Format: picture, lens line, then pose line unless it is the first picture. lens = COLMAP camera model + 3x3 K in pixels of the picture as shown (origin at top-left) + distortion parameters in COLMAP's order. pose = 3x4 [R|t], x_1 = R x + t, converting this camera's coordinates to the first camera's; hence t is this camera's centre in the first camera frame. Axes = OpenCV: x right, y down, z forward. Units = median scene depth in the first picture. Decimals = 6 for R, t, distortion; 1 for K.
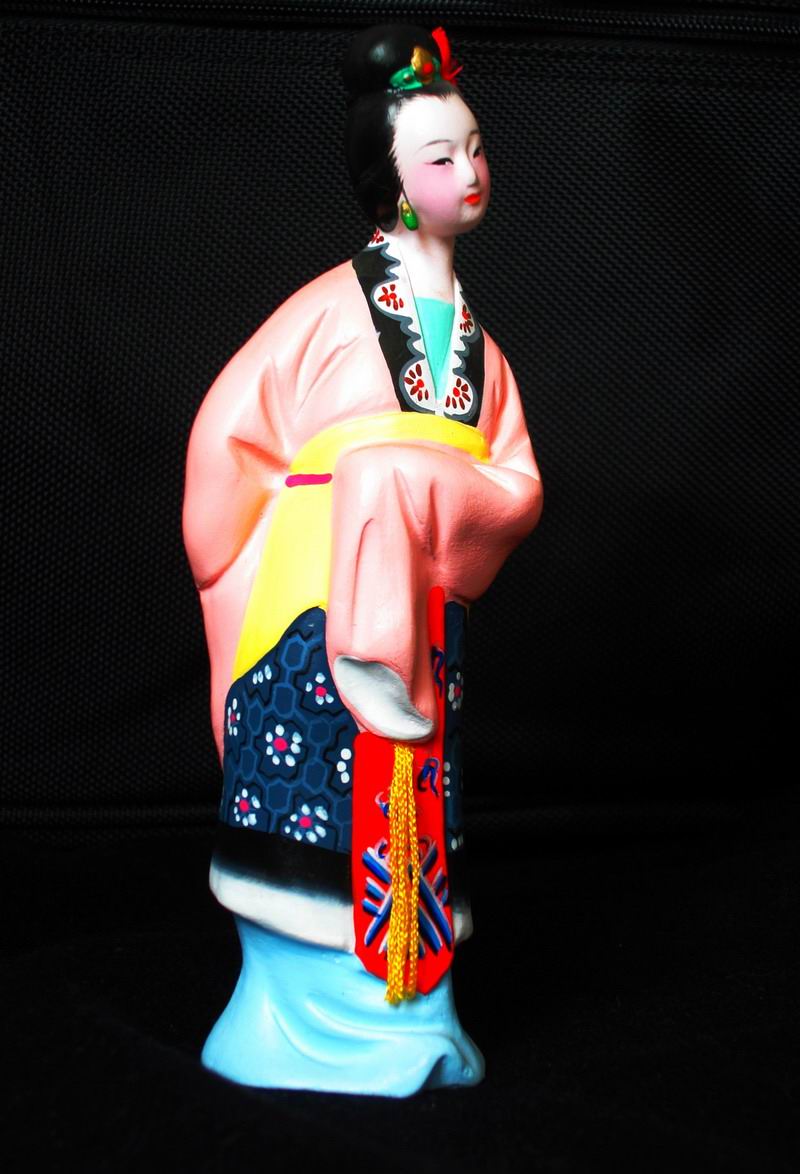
lens RADIAL K [[460.8, 0, 400.0], [0, 460.8, 564.8], [0, 0, 1]] dist [-0.000673, -0.000327]
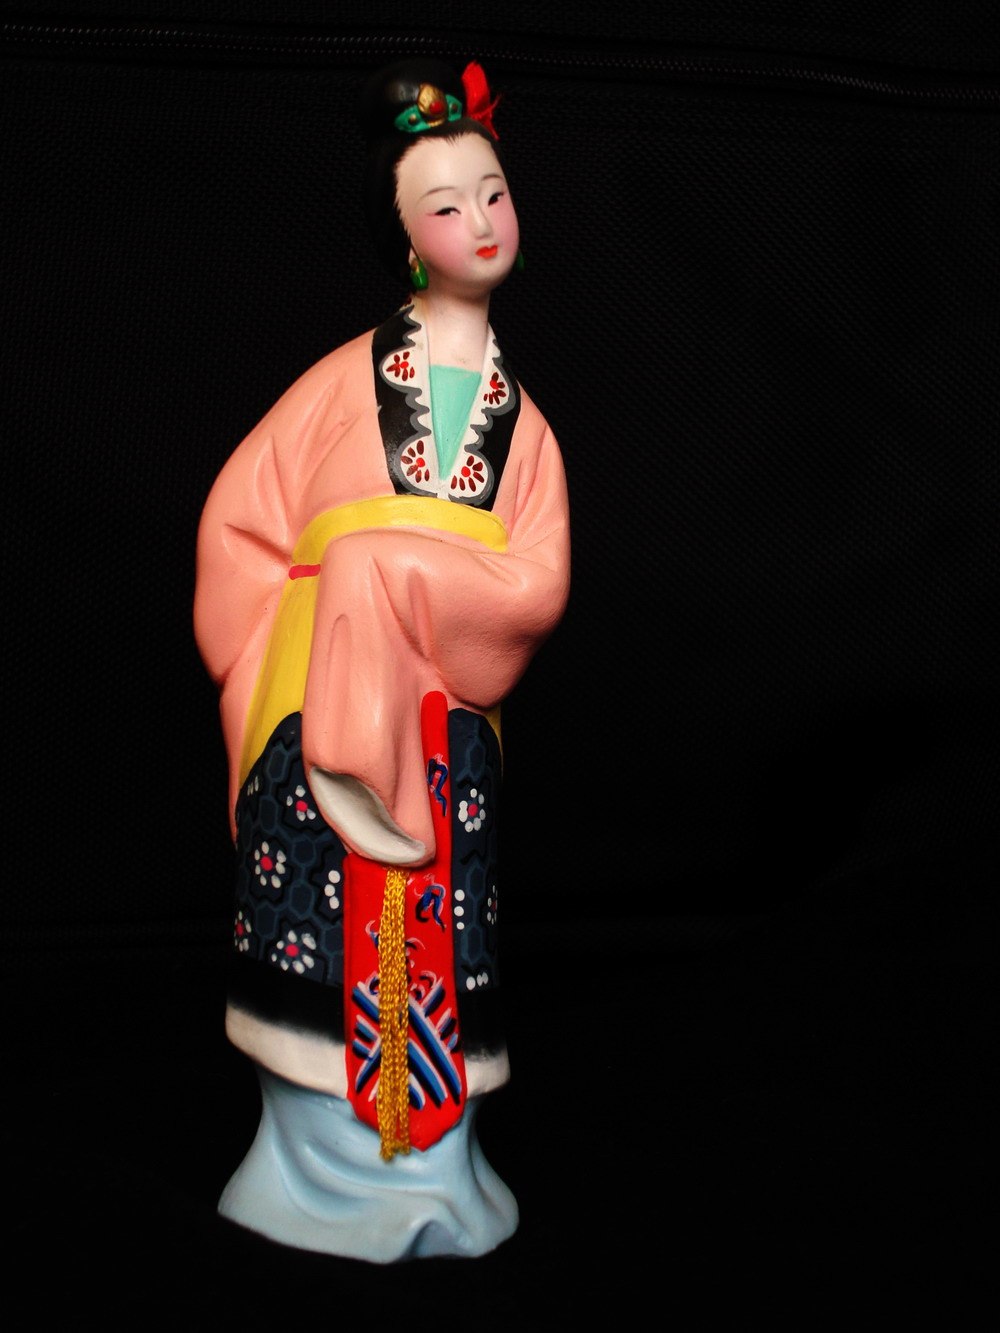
lens RADIAL K [[516.2, 0, 500.0], [0, 516.2, 666.5], [0, 0, 1]] dist [-0.000041, 0.000176]
pose [[0.997724, 0.009746, -0.066723, 0.261659], [-0.009724, 0.999953, 0.000658, -0.002519], [0.066726, -0.000008, 0.997771, 0.016696]]
